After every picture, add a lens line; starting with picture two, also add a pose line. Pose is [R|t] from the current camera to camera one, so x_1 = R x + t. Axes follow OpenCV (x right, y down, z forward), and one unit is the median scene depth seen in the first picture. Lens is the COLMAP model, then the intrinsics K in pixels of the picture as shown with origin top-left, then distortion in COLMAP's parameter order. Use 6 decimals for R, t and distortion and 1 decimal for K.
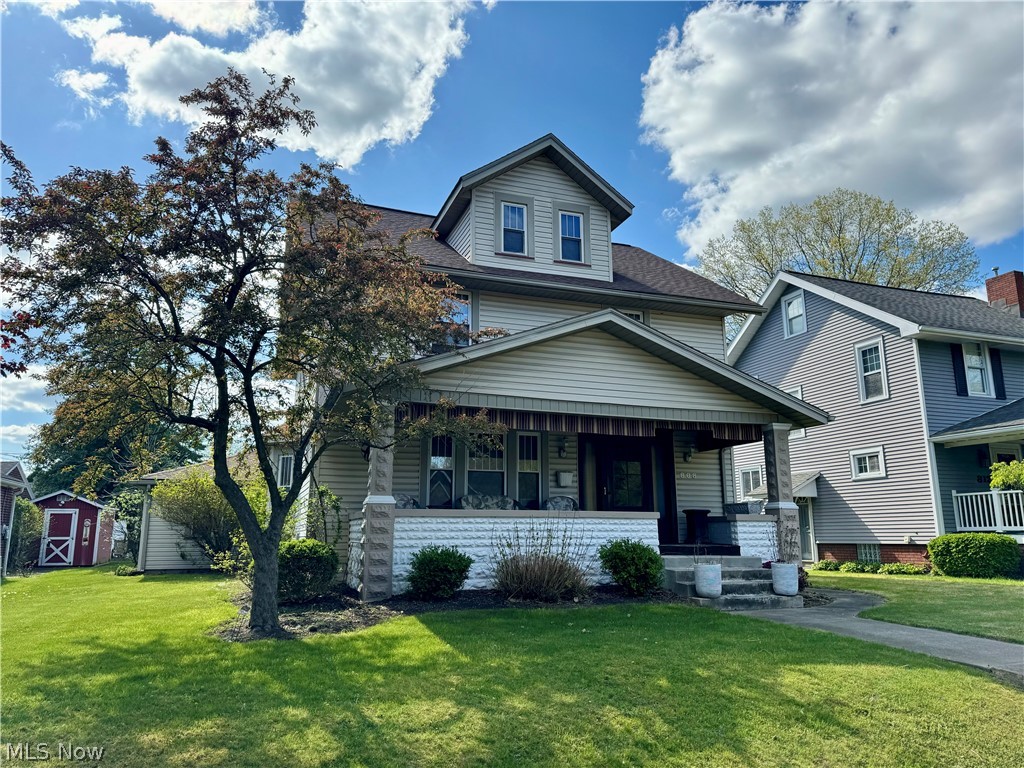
lens RADIAL K [[732.4, 0, 513.2], [0, 732.4, 386.4], [0, 0, 1]] dist [0.050397, -0.016310]
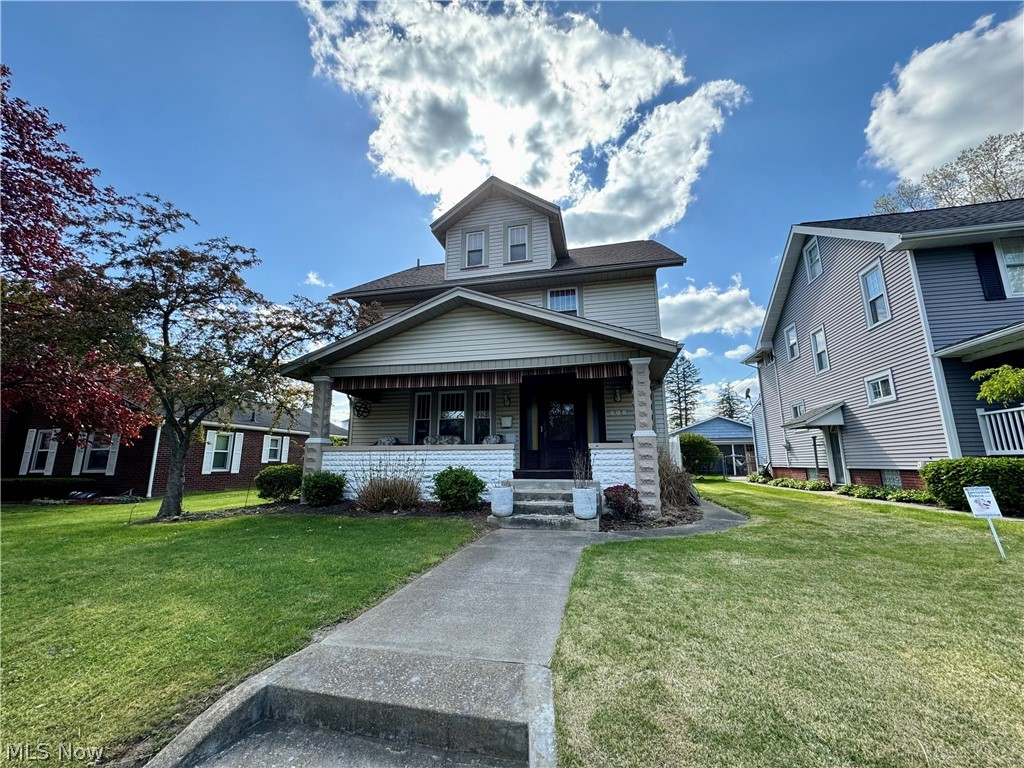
lens RADIAL K [[409.8, 0, 508.9], [0, 409.8, 381.5], [0, 0, 1]] dist [0.000785, 0.000979]
pose [[0.834911, -0.107738, -0.539737, 0.449886], [0.111209, 0.993450, -0.026277, 0.067708], [0.539032, -0.038085, 0.841424, 0.338895]]
